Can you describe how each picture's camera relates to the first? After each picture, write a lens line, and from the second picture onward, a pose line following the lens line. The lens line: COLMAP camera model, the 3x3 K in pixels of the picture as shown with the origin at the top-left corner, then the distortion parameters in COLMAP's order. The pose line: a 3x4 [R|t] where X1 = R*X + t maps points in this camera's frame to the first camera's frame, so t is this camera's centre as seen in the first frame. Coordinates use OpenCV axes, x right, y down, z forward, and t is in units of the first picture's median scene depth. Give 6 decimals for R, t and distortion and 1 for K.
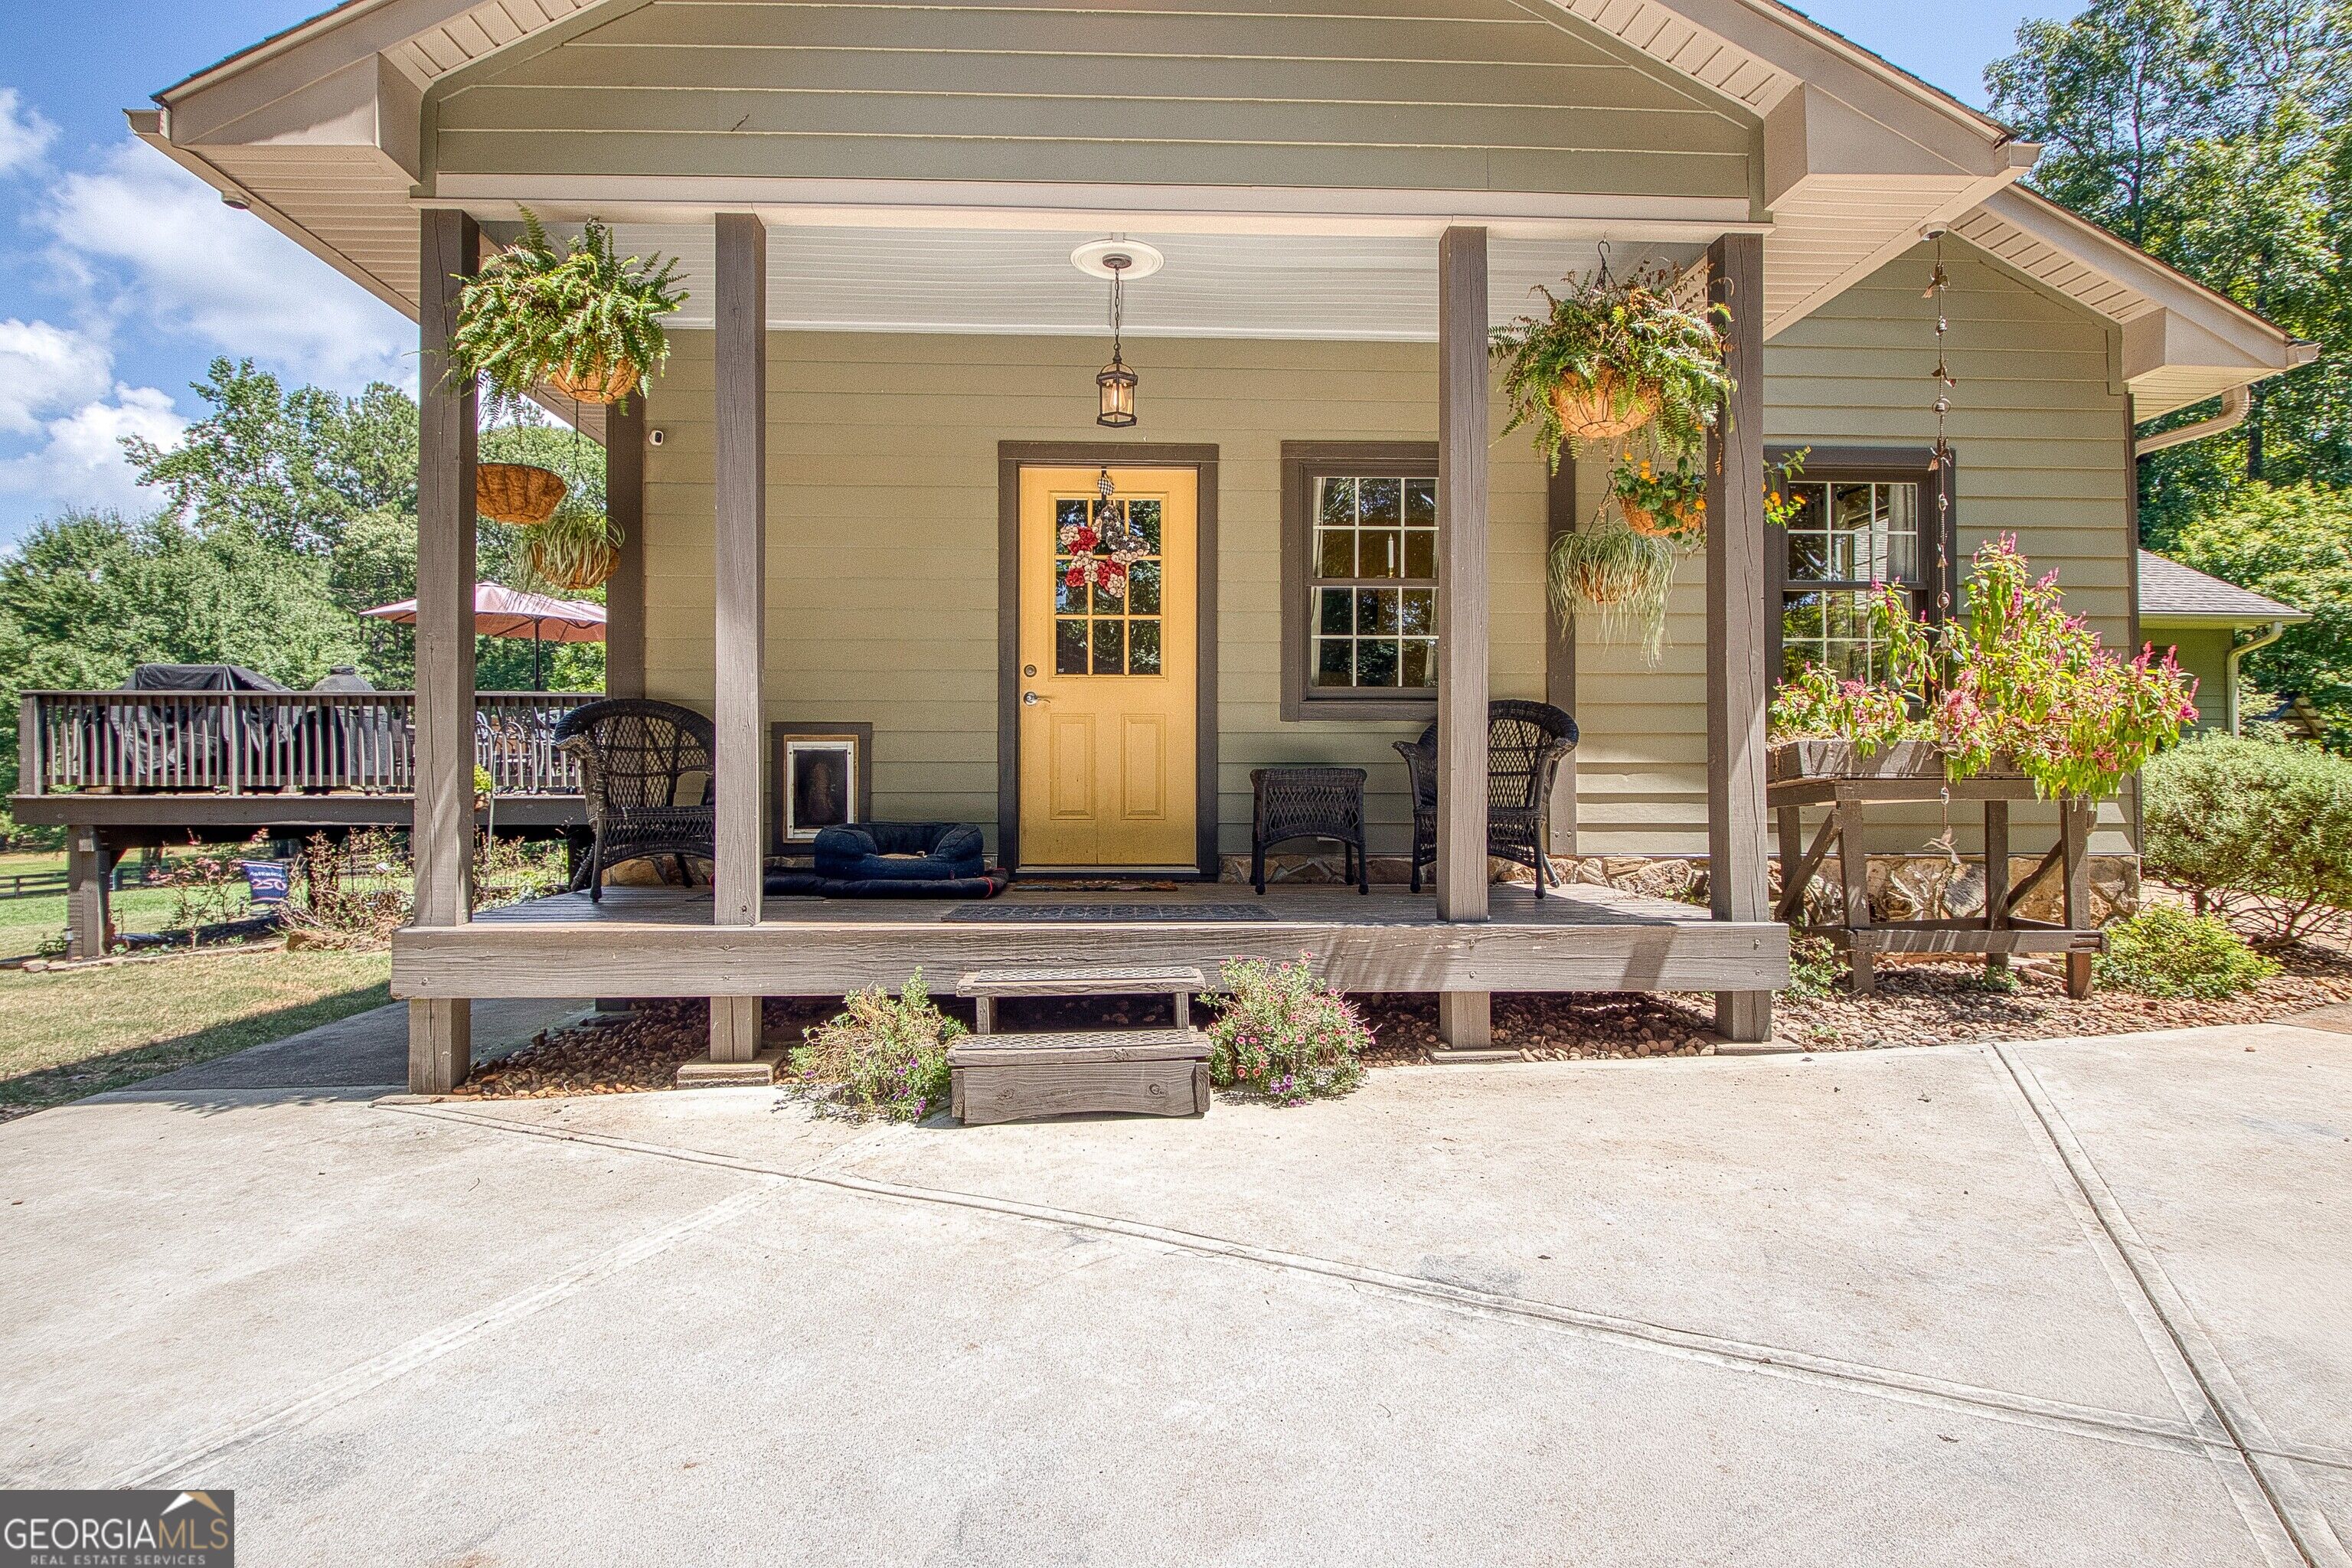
lens RADIAL K [[1248.2, 0, 1142.7], [0, 1248.2, 775.9], [0, 0, 1]] dist [0.001515, -0.018666]
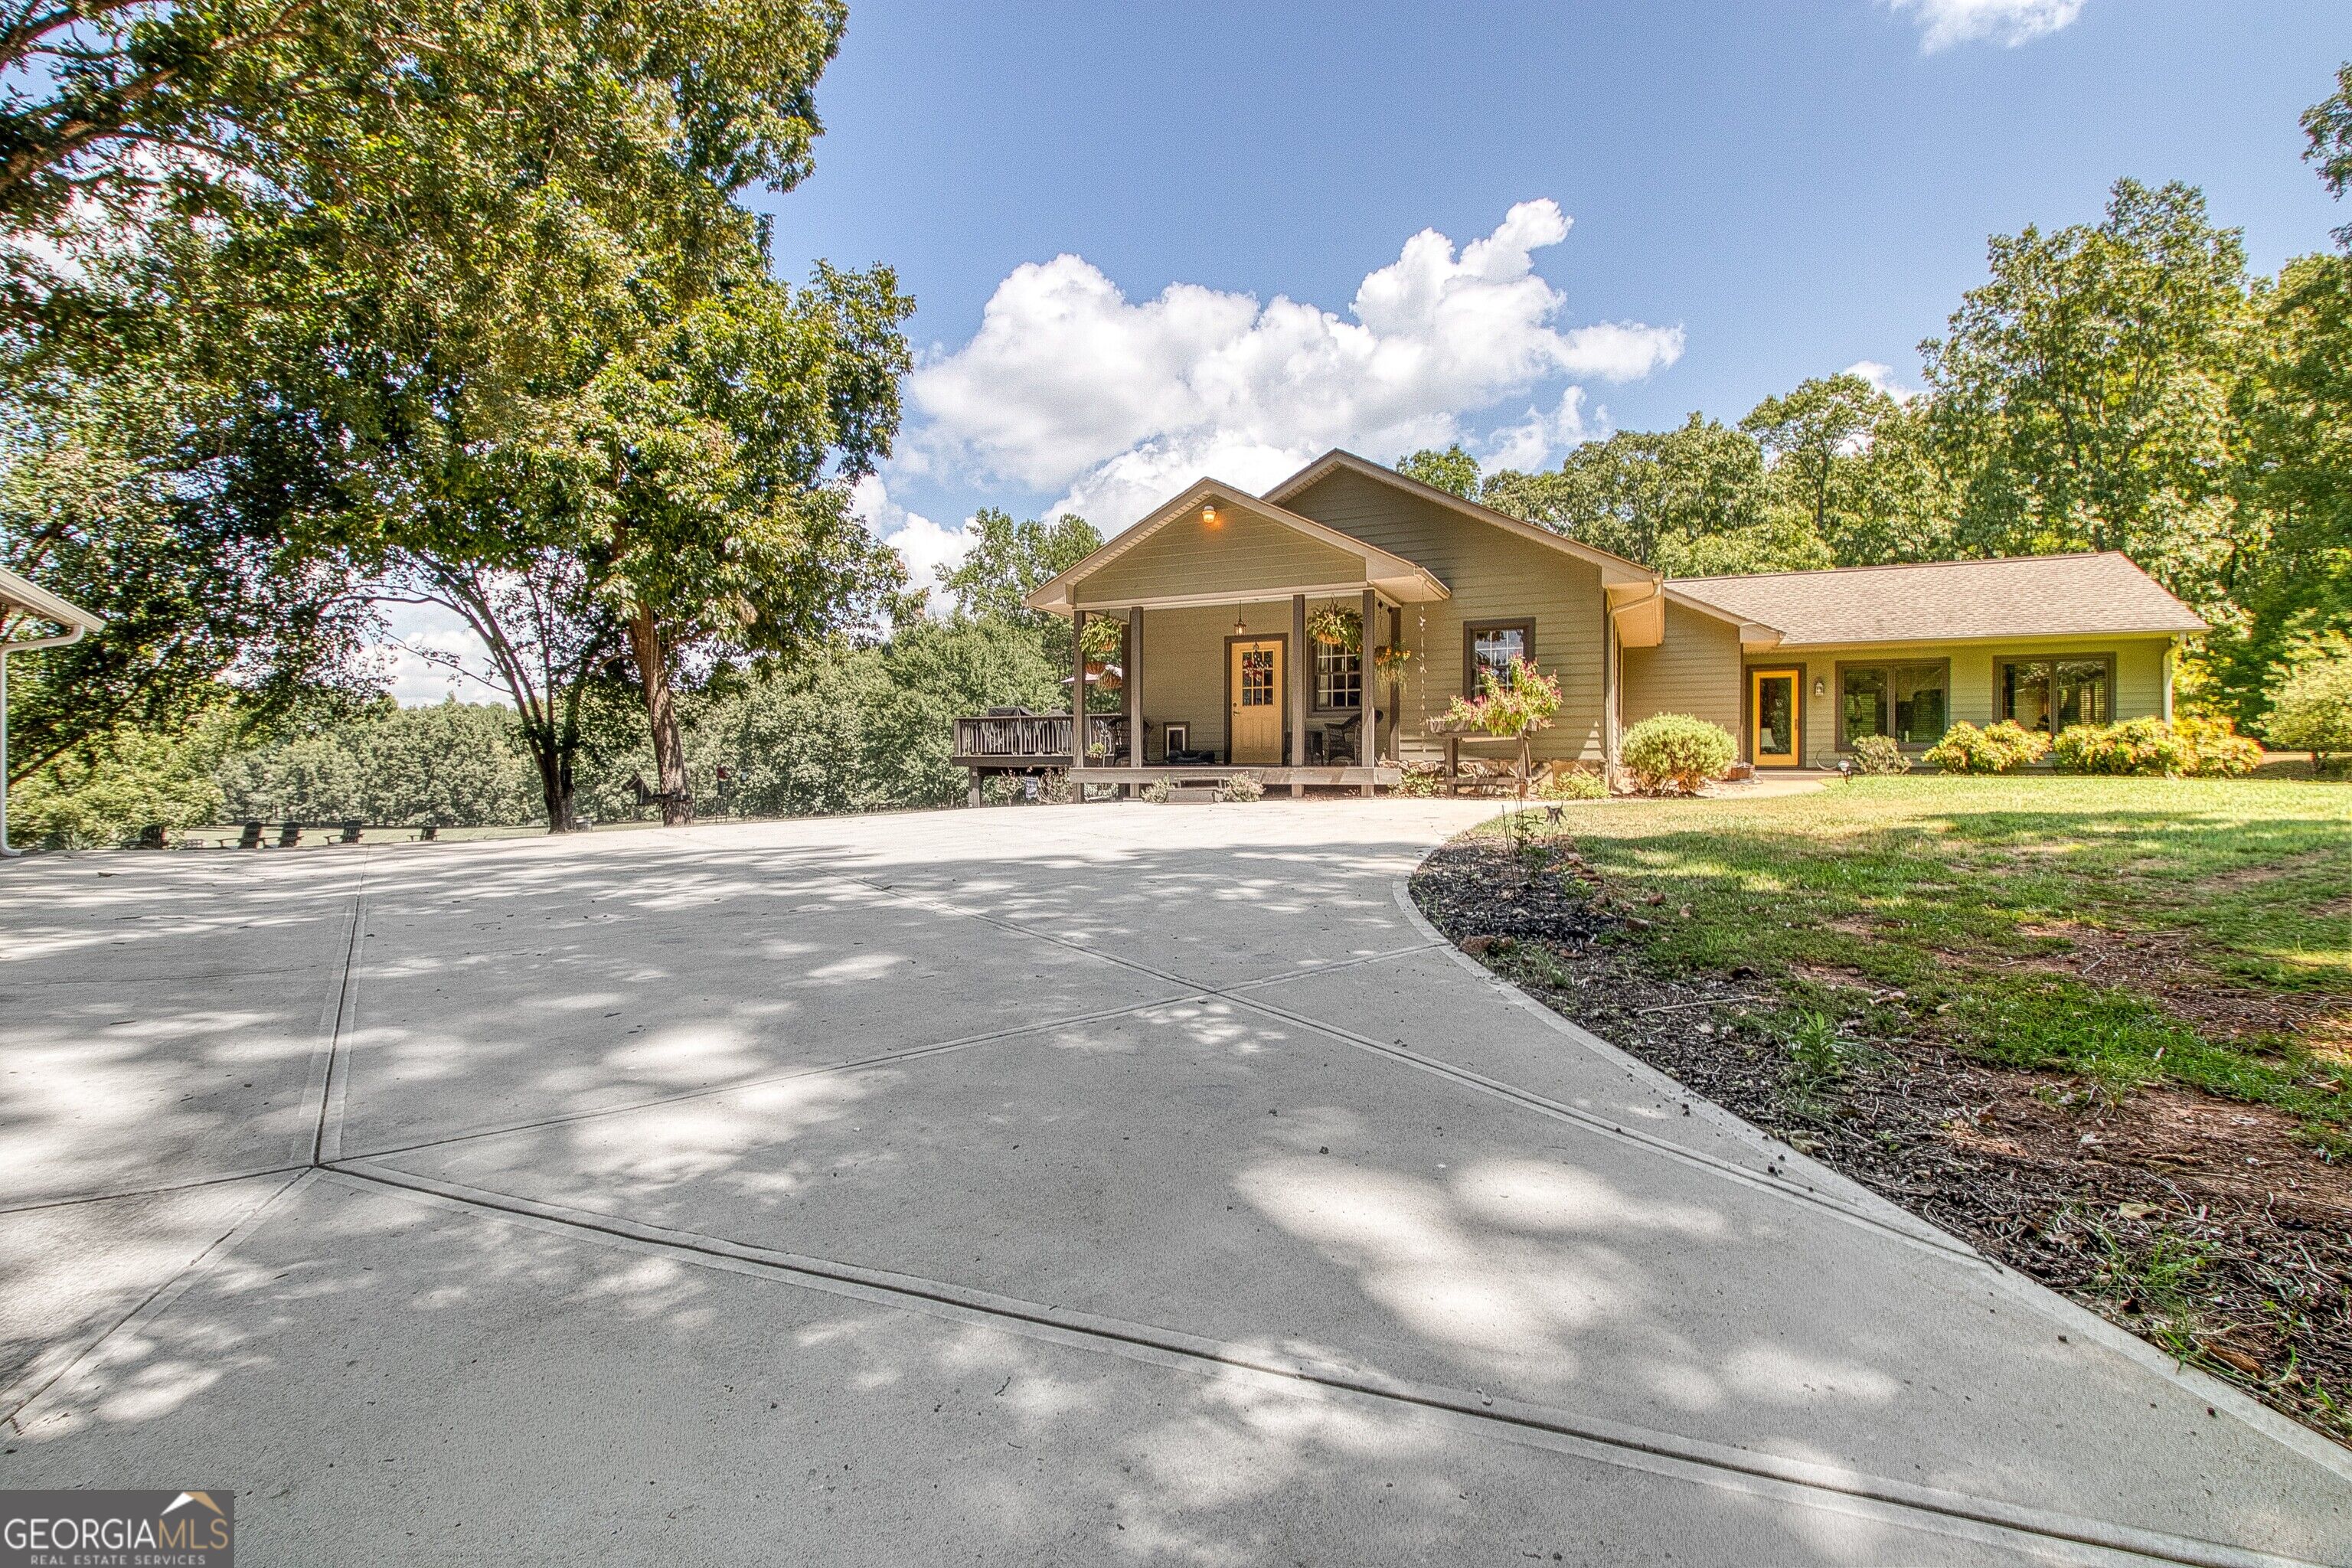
lens RADIAL K [[1073.2, 0, 1176.0], [0, 1073.2, 784.0], [0, 0, 1]] dist [0.000923, -0.000003]
pose [[0.899865, 0.002507, -0.436161, 0.587841], [0.001873, 0.999952, 0.009612, 0.056807], [0.436164, -0.009466, 0.899817, -0.946125]]
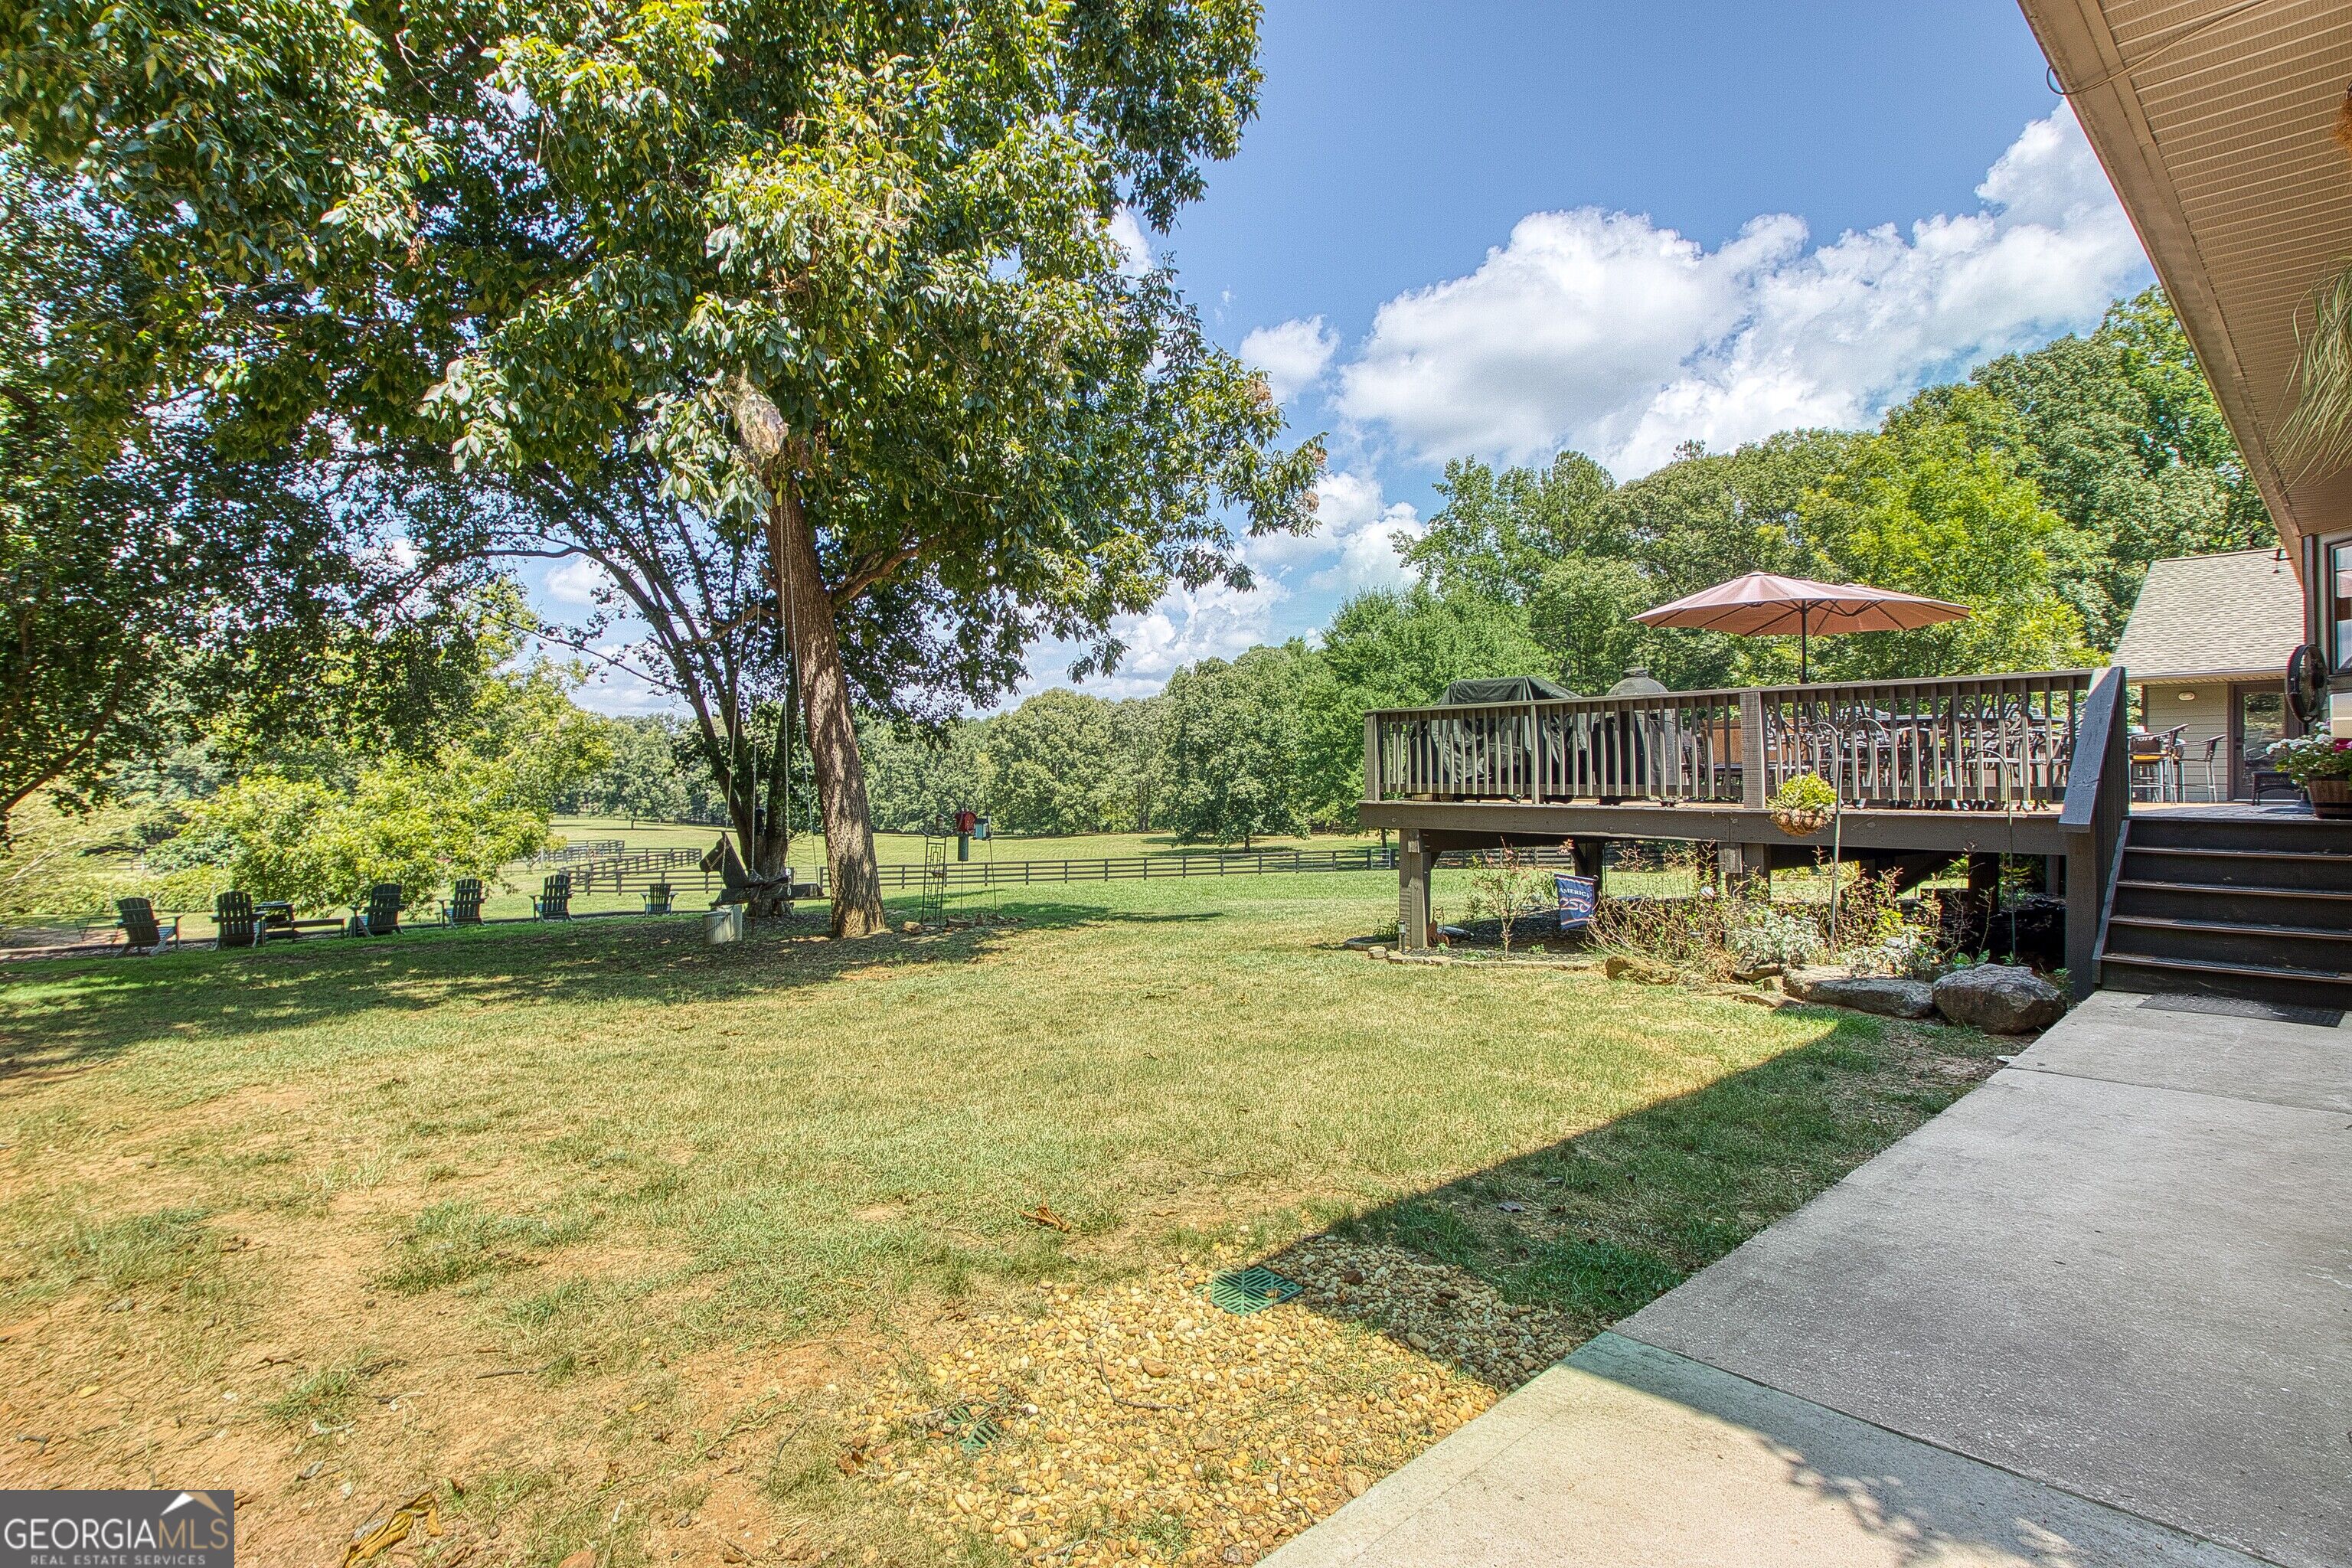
lens RADIAL K [[1095.9, 0, 1137.5], [0, 1095.9, 774.2], [0, 0, 1]] dist [-0.000430, -0.000110]
pose [[0.613073, -0.004381, -0.790014, -0.221522], [-0.000440, 0.999983, -0.005887, -0.003017], [0.790026, 0.003957, 0.613060, 0.195616]]
